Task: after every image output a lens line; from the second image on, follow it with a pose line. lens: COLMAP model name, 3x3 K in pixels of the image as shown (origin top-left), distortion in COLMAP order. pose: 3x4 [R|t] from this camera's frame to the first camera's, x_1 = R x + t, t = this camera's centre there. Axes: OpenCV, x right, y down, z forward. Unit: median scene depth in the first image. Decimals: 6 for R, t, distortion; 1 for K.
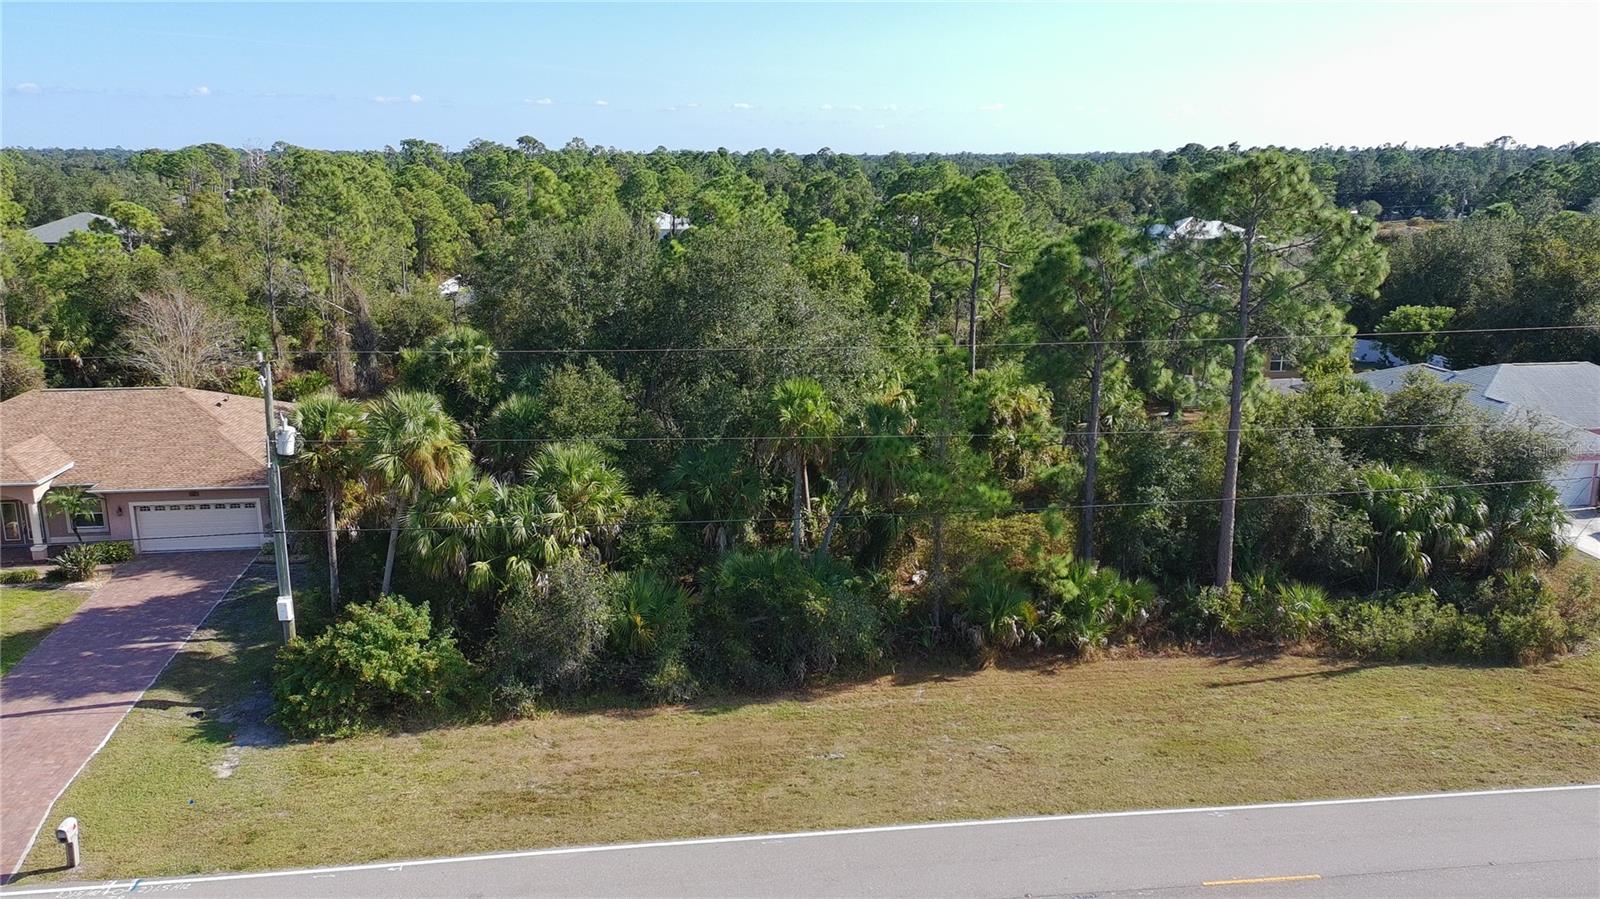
lens RADIAL K [[1236.4, 0, 801.3], [0, 1236.4, 459.0], [0, 0, 1]] dist [0.077433, -0.066545]
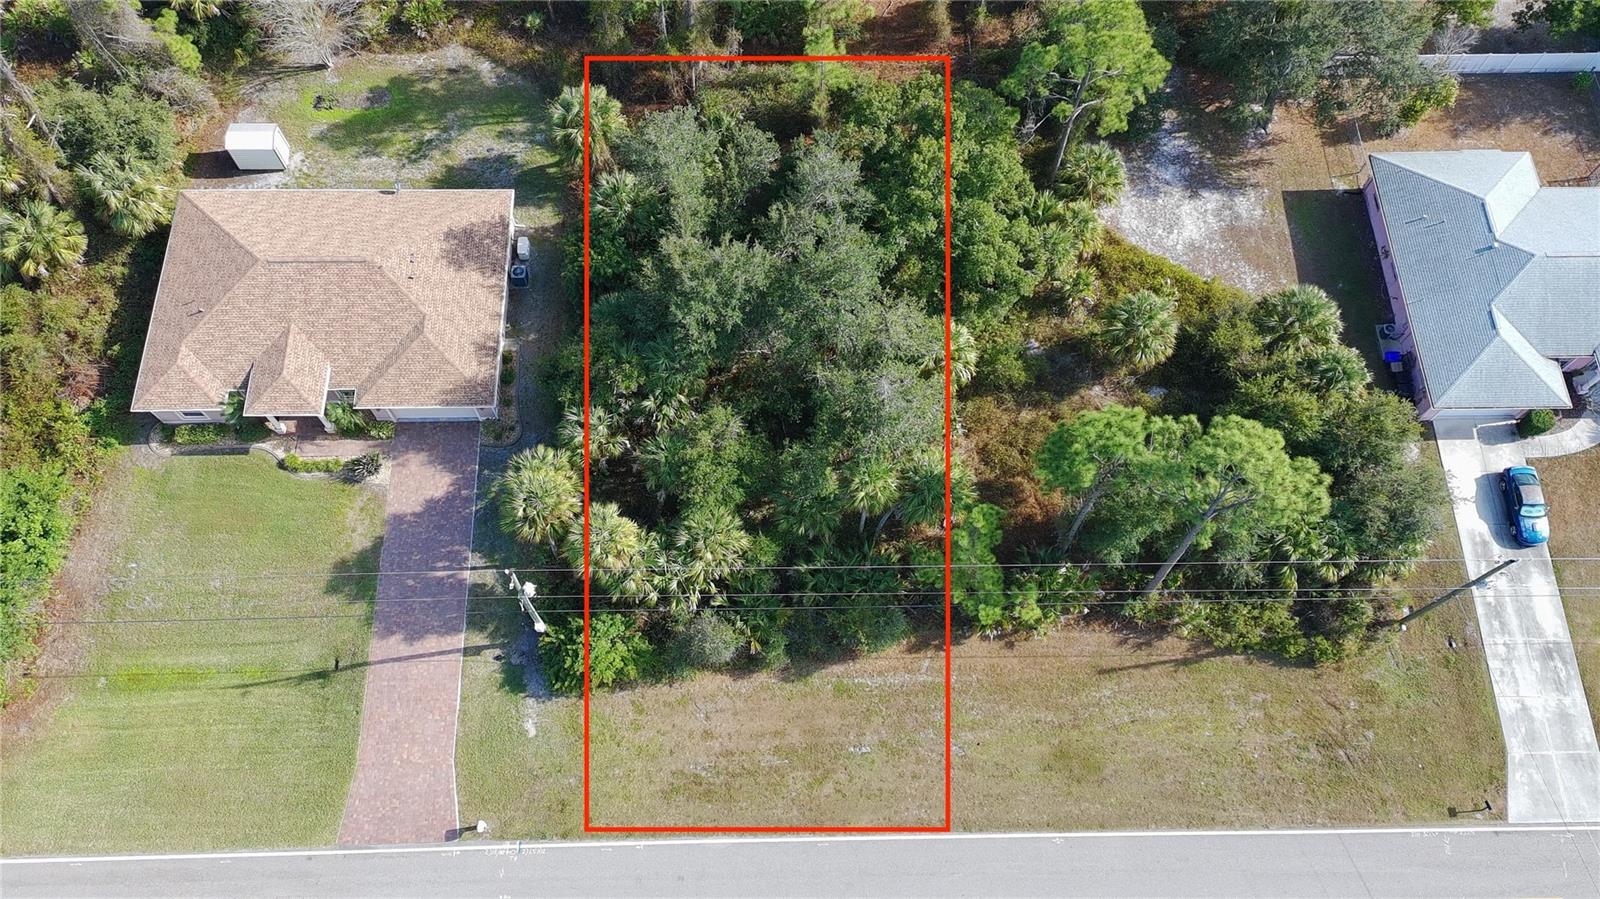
lens RADIAL K [[1236.4, 0, 802.5], [0, 1236.4, 457.6], [0, 0, 1]] dist [0.077433, -0.066545]
pose [[0.995254, 0.091905, -0.031982, -0.039743], [-0.031198, 0.612670, 0.789723, -1.305588], [0.092174, -0.784977, 0.612630, 0.213091]]
